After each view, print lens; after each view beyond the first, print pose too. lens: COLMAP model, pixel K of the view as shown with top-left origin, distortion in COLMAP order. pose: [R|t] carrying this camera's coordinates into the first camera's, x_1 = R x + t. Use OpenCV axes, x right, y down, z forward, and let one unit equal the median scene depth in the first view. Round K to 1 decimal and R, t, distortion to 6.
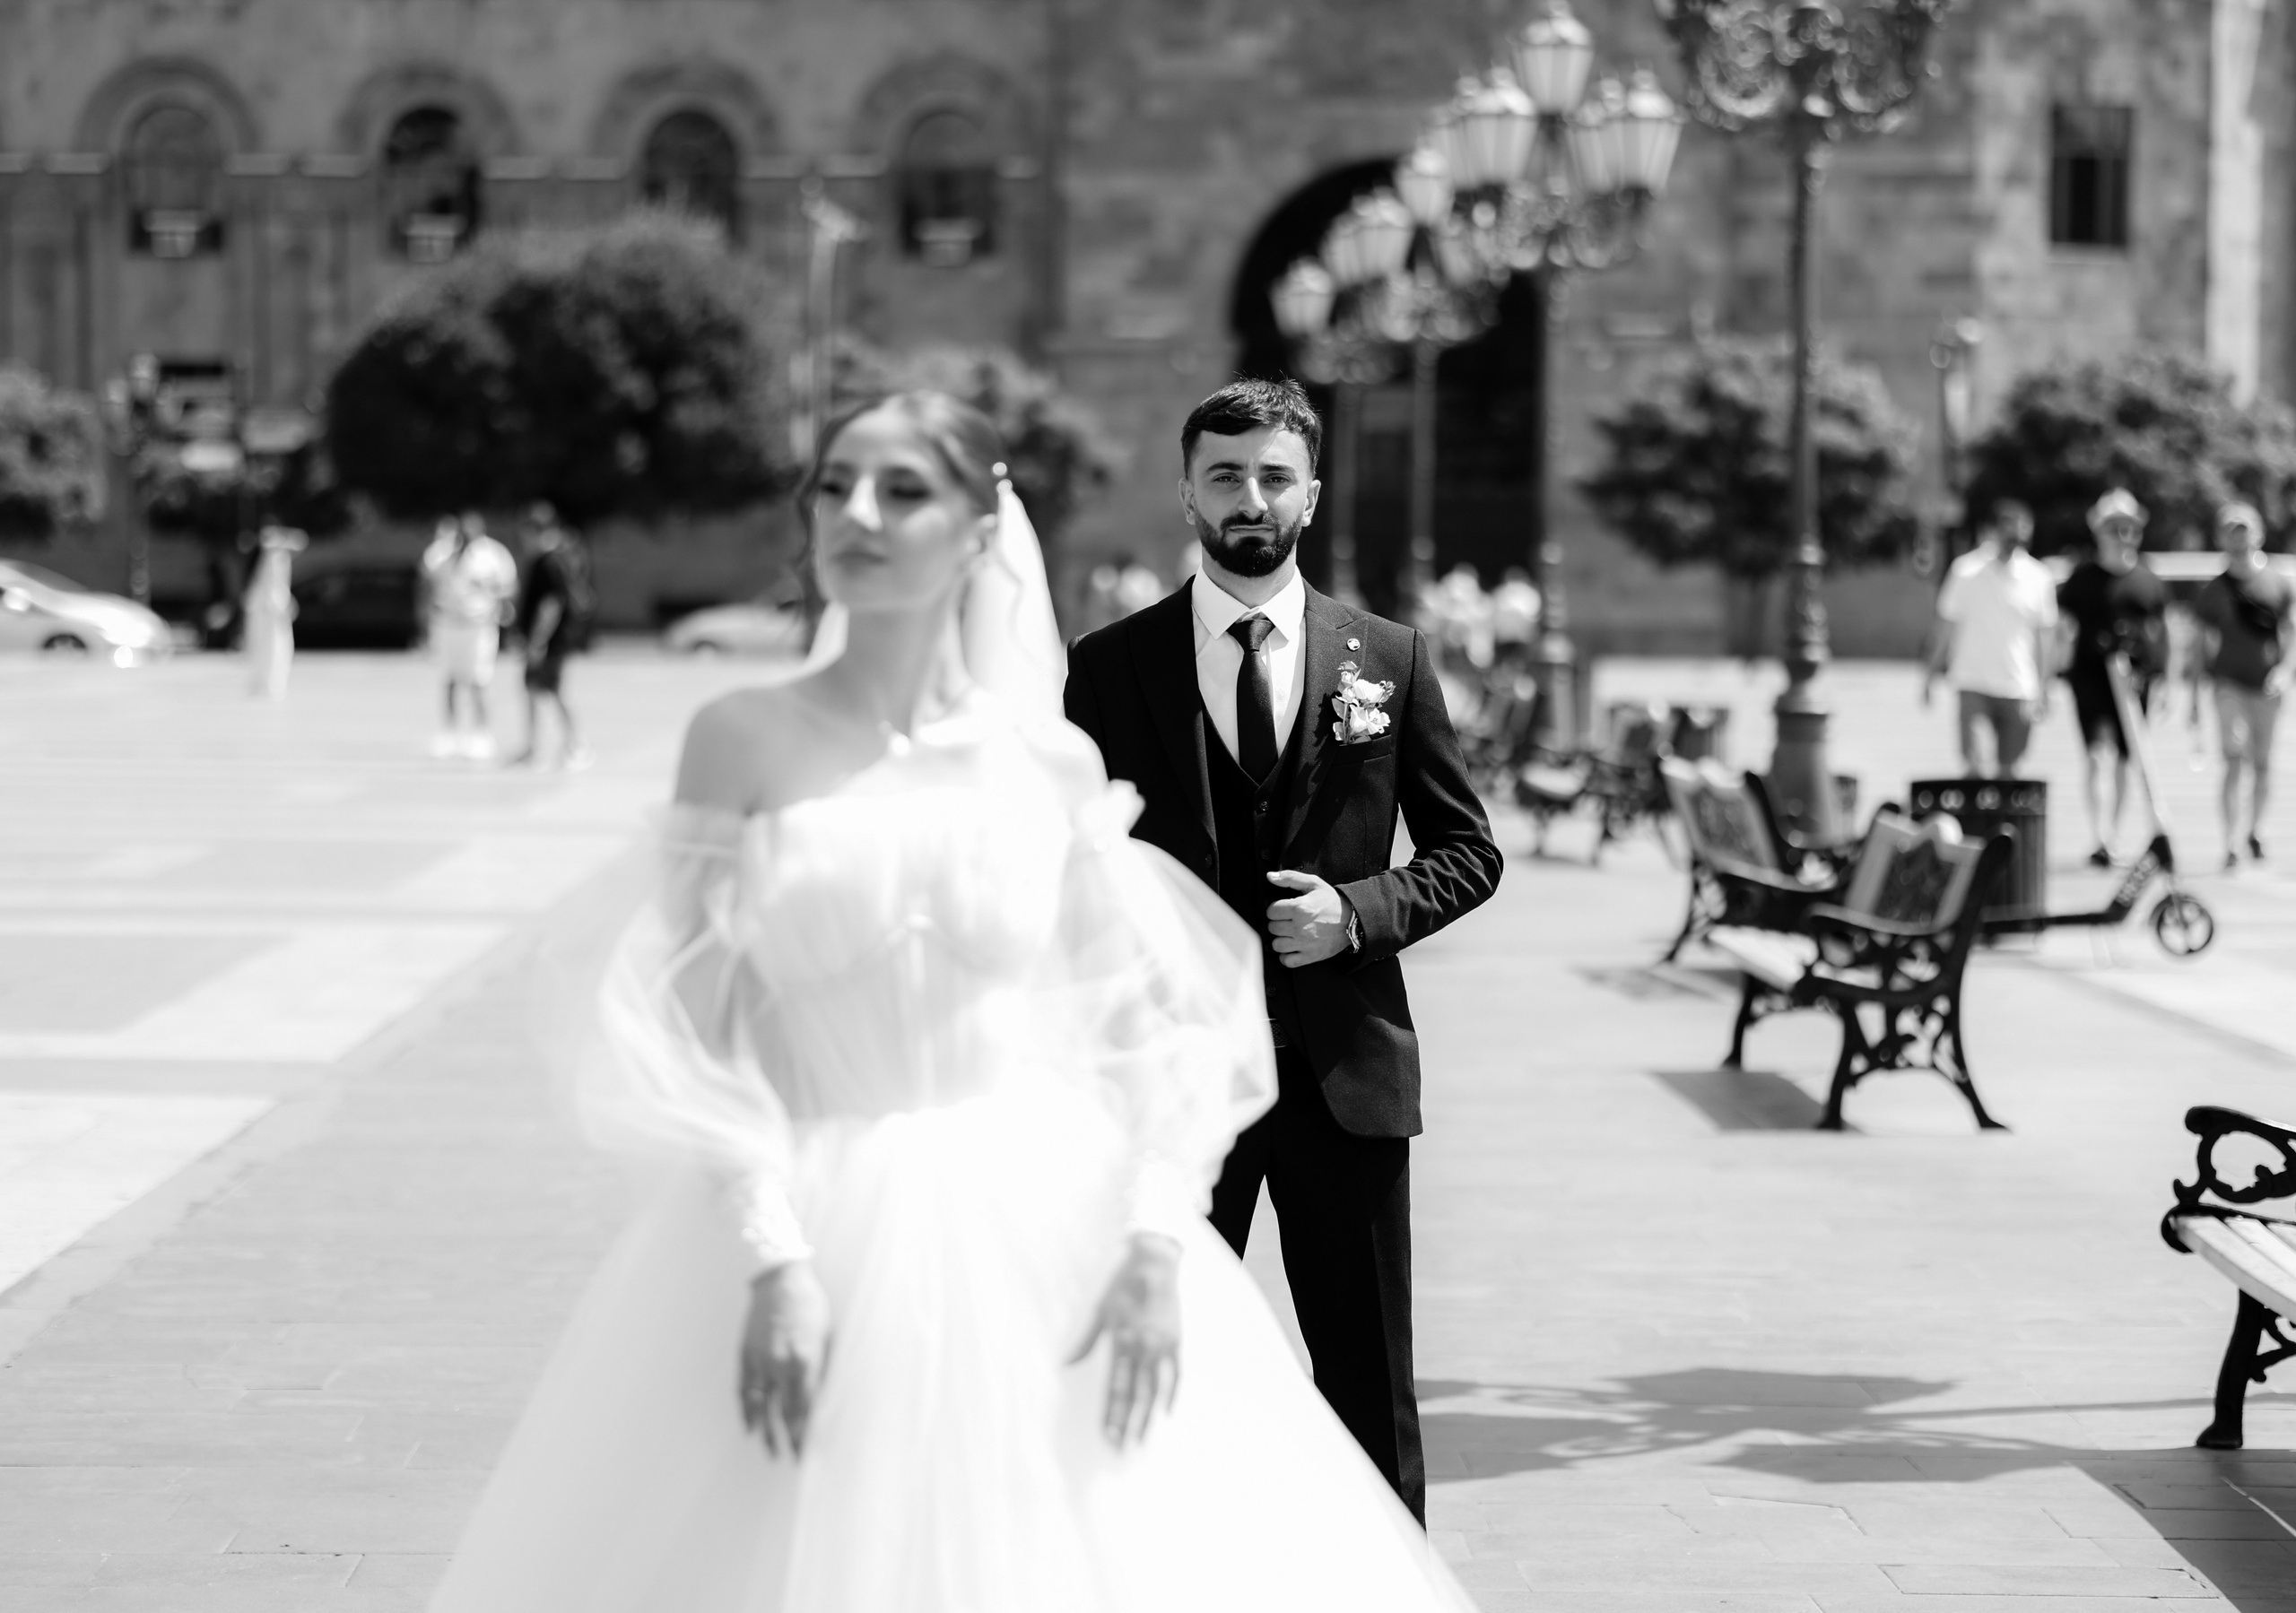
lens RADIAL K [[5869.1, 0, 1150.0], [0, 5869.1, 806.0], [0, 0, 1]] dist [0.286992, 0.000000]
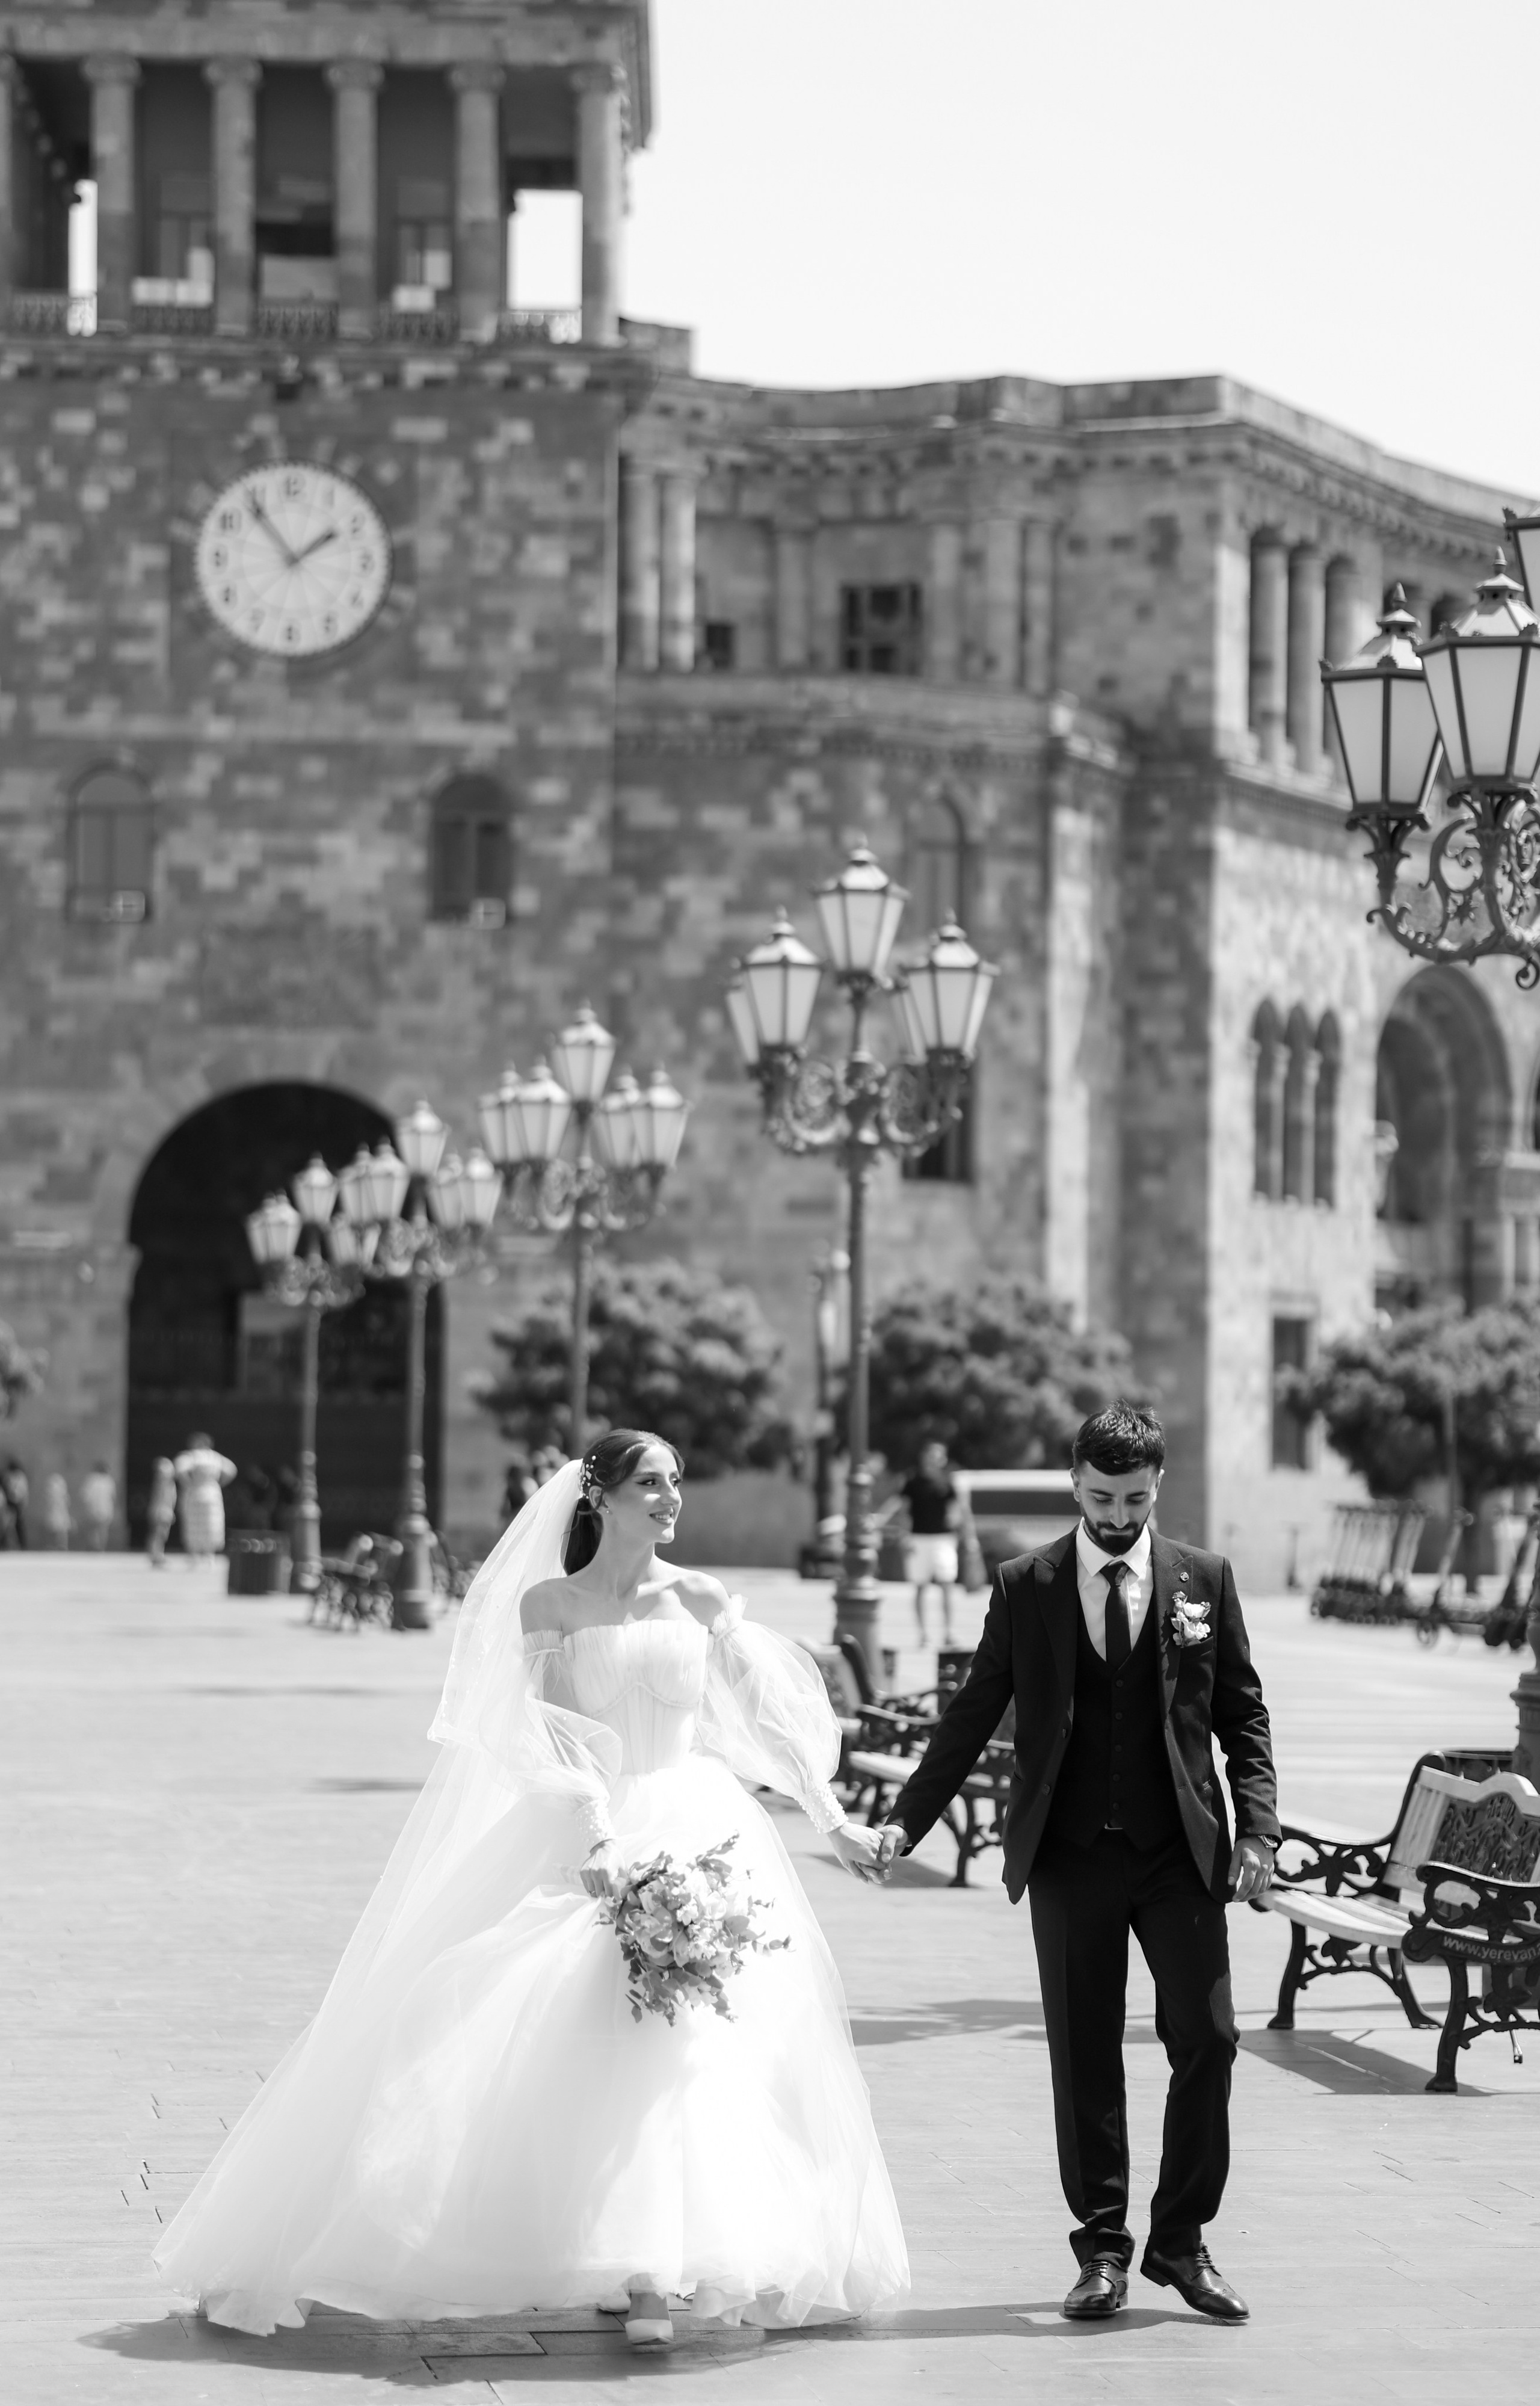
lens RADIAL K [[6197.4, 0, 769.7], [0, 6197.4, 1204.4], [0, 0, 1]] dist [0.302717, 0.000000]
pose [[0.989875, 0.016209, 0.141016, -0.033646], [-0.004505, 0.996546, -0.082921, 0.003511], [-0.141872, 0.081446, 0.986529, -0.115384]]
